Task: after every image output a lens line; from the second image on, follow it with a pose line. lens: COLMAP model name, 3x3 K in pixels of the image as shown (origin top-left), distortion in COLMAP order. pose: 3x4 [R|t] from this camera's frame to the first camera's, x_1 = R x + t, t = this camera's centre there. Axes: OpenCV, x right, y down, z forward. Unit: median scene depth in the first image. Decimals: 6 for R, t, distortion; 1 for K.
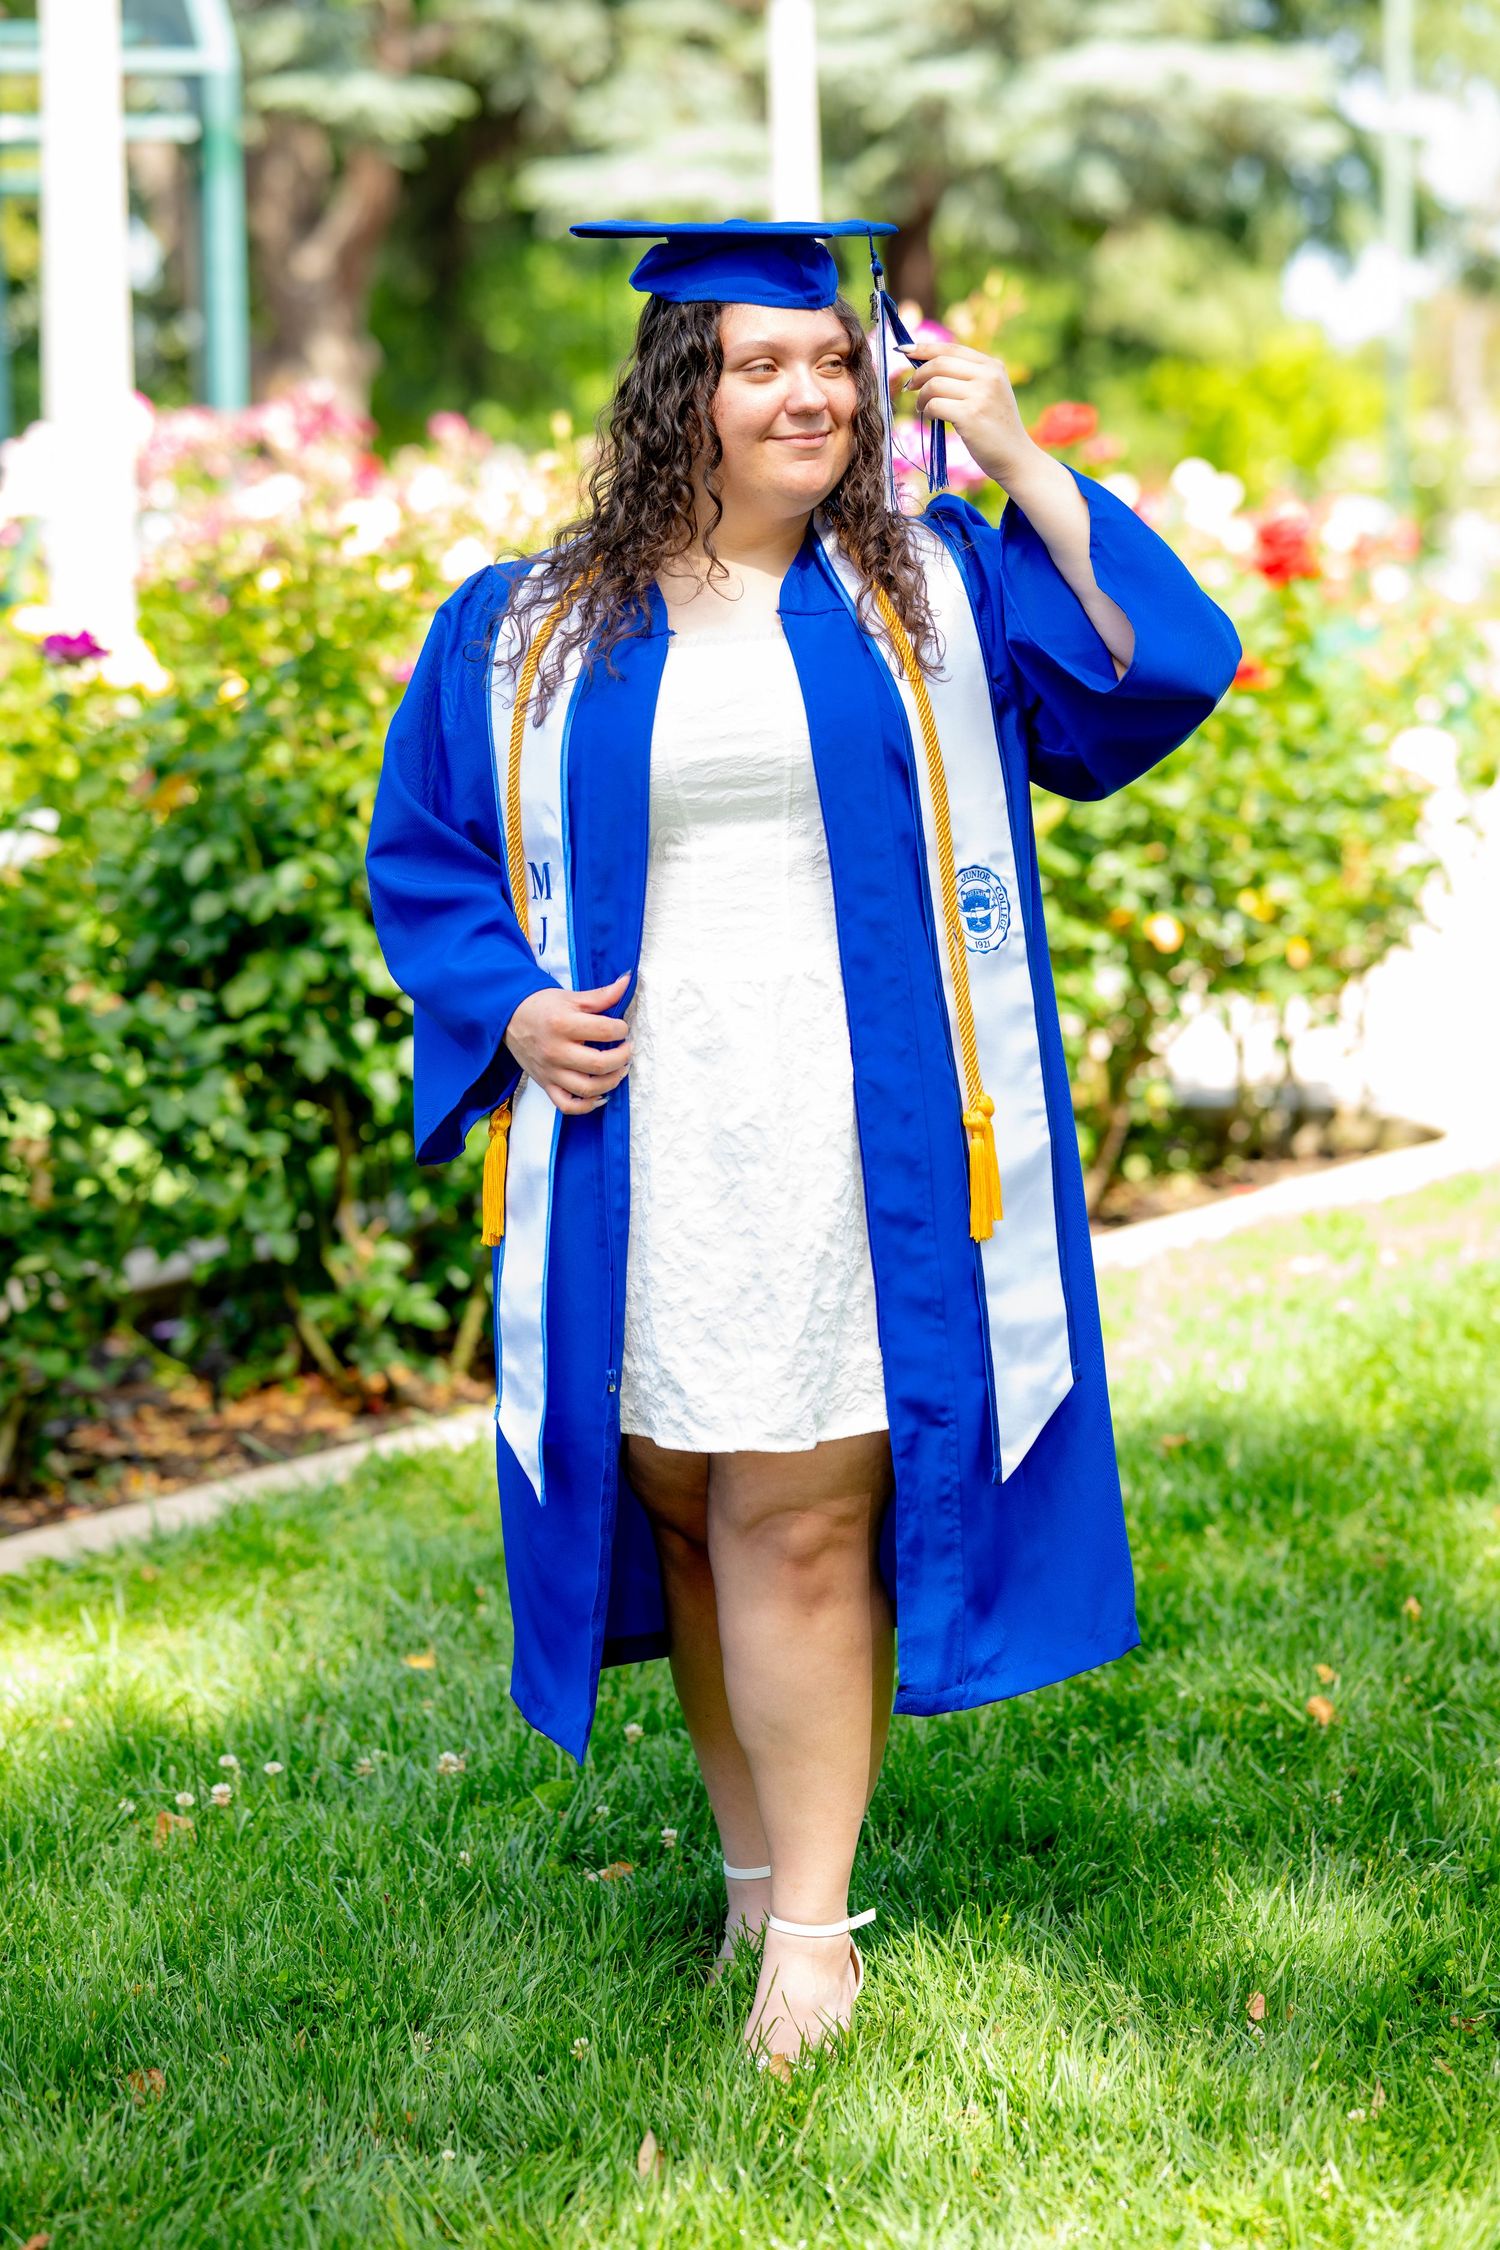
lens RADIAL K [[5139.2, 0, 729.7], [0, 5139.2, 1112.5], [0, 0, 1]] dist [-0.043150, 0.000000]
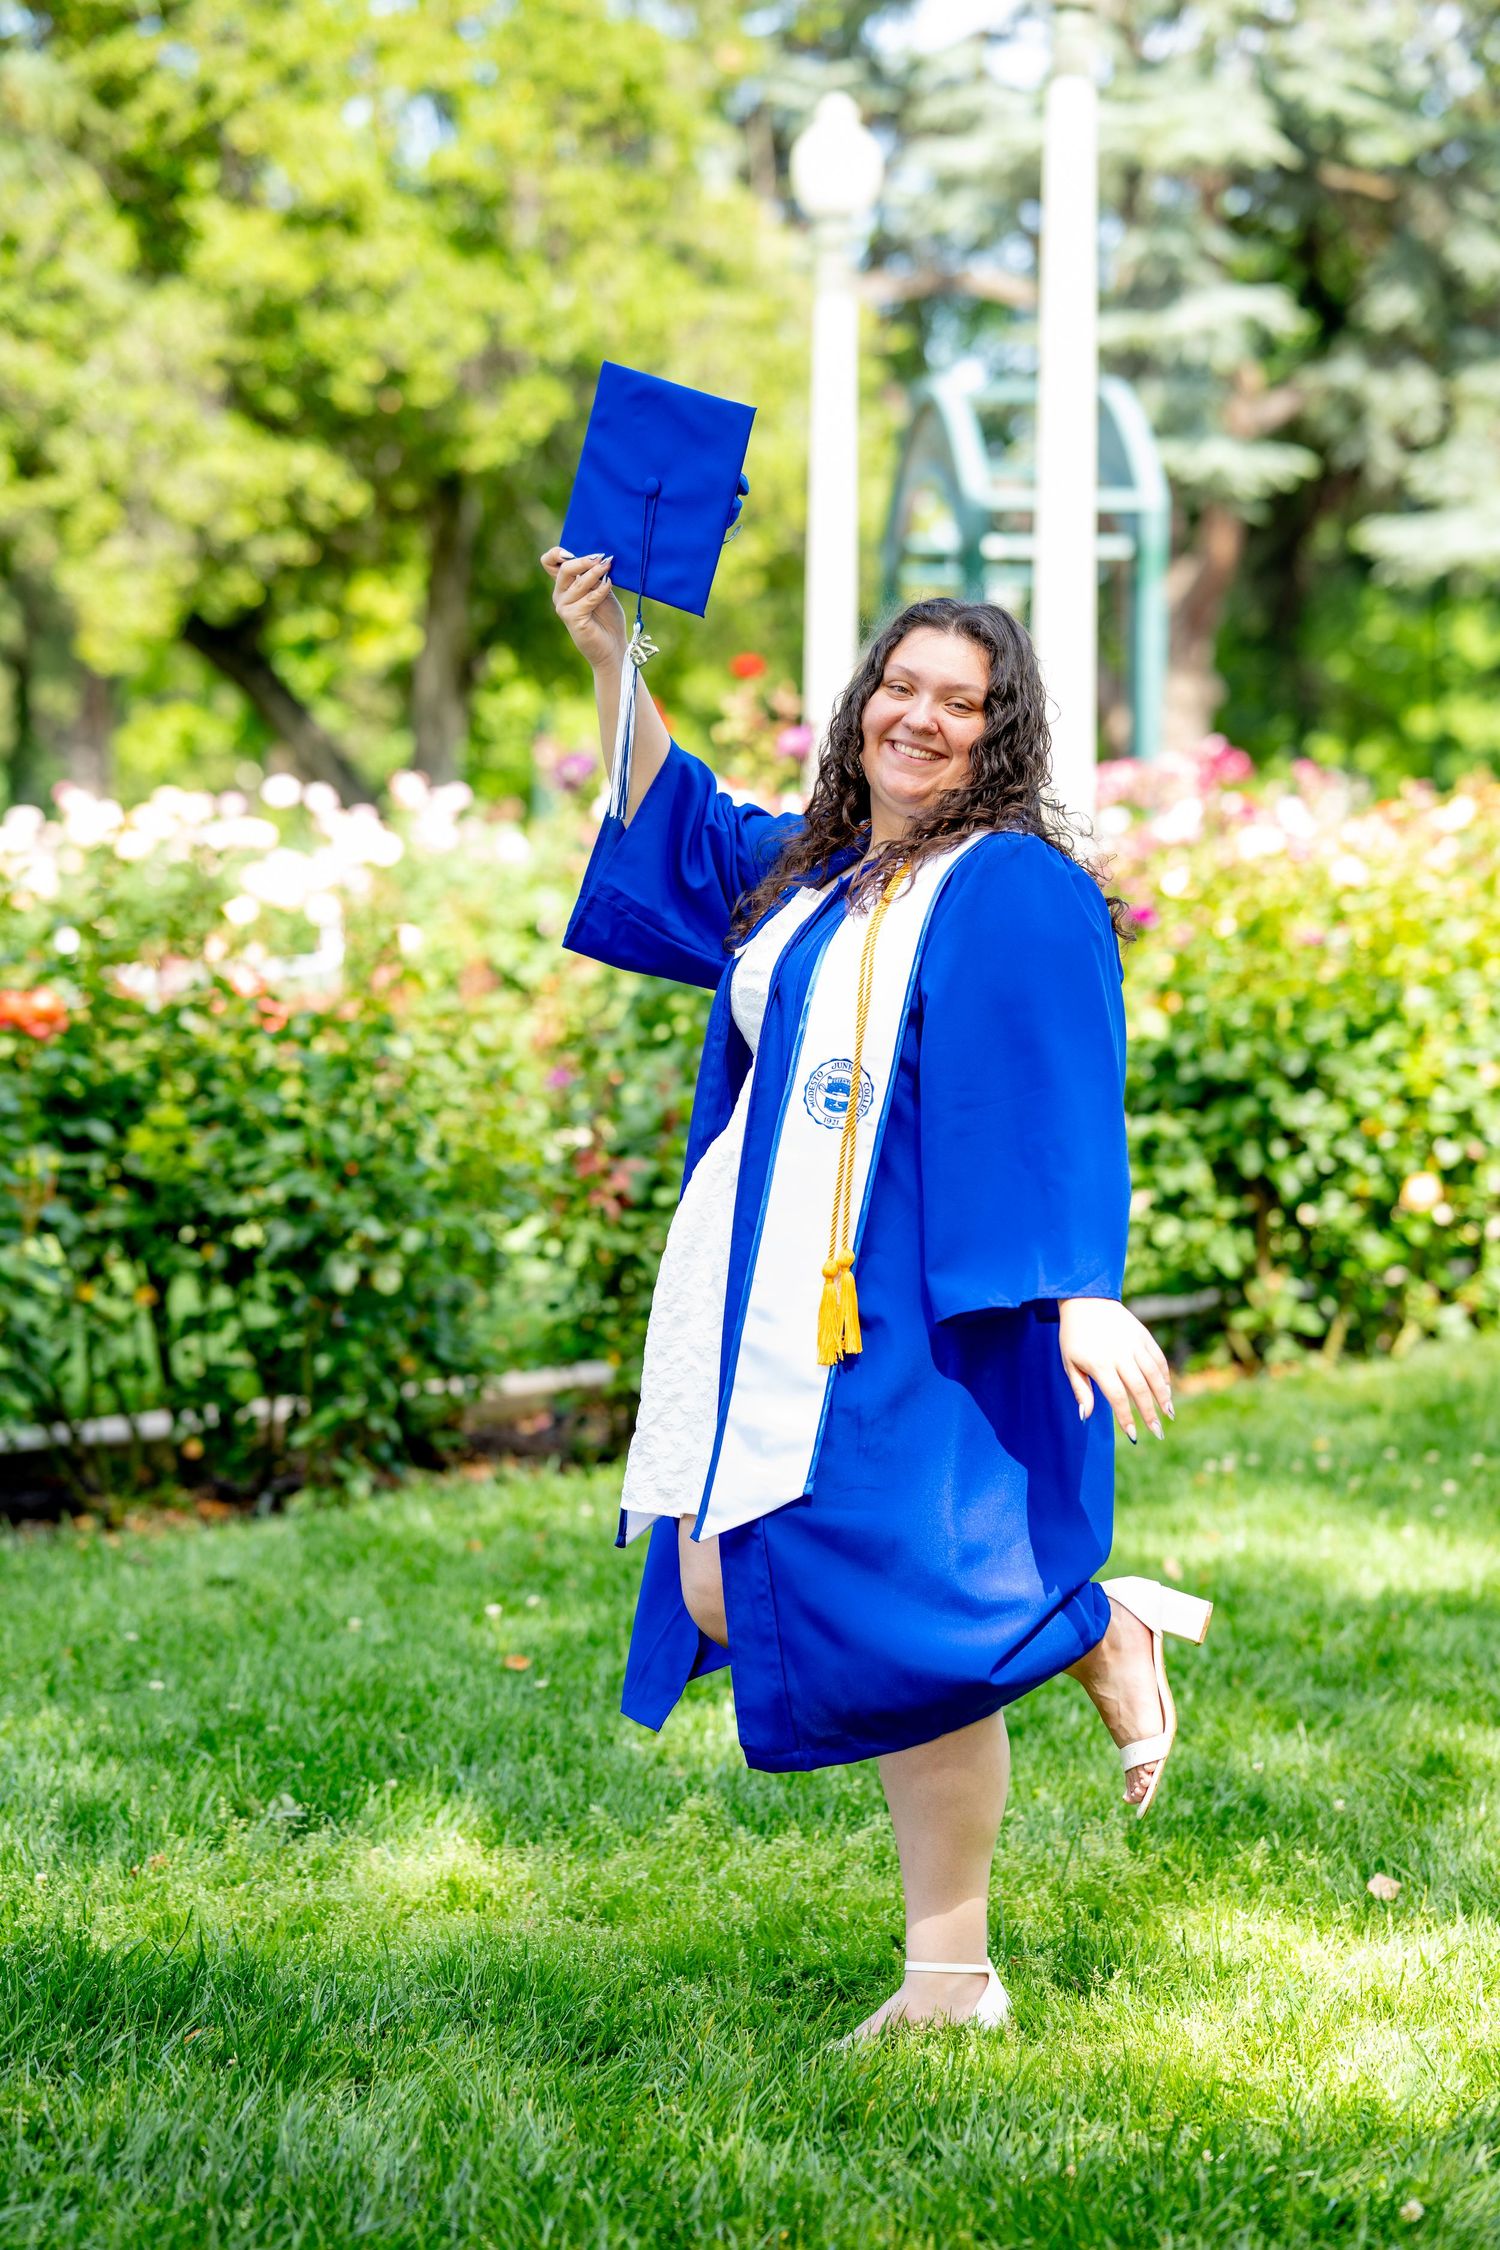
lens RADIAL K [[5139.2, 0, 737.2], [0, 5139.2, 1120.5], [0, 0, 1]] dist [-0.043150, 0.000000]
pose [[0.987492, 0.028730, -0.155030, 0.012864], [-0.037844, 0.997705, -0.056156, 0.073025], [0.153061, 0.061320, 0.986312, -0.650614]]
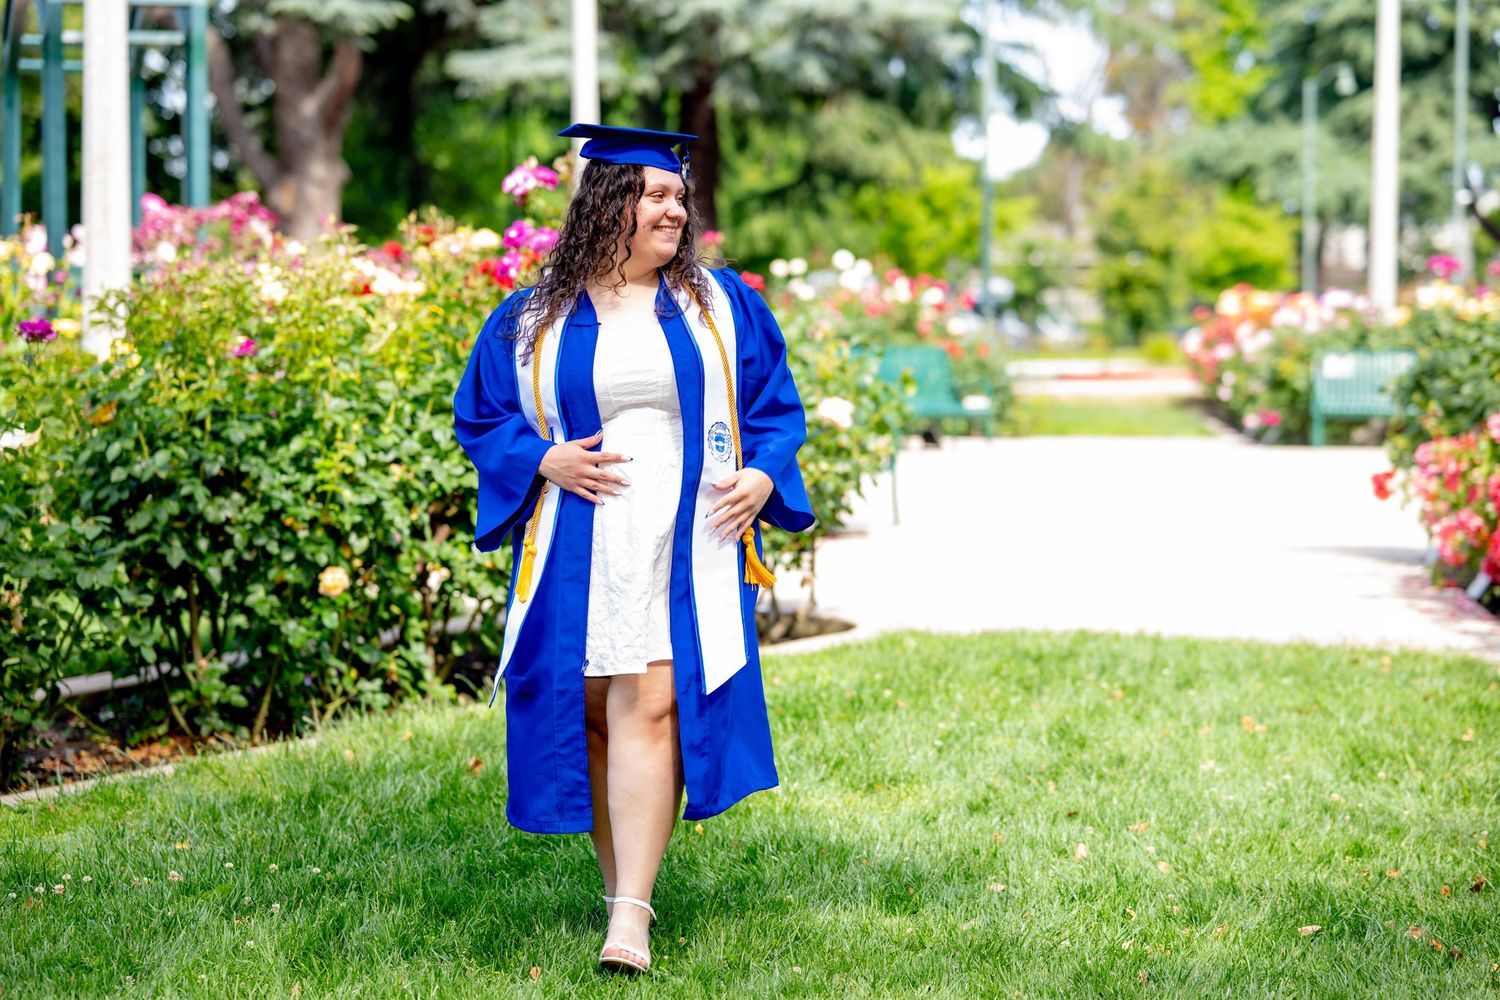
lens RADIAL K [[3426.1, 0, 753.3], [0, 3426.1, 512.0], [0, 0, 1]] dist [-0.043150, 0.000000]
pose [[0.999010, 0.014079, 0.042197, 0.071364], [-0.012012, 0.998734, -0.048852, 0.029419], [-0.042831, 0.048297, 0.997914, -0.222704]]
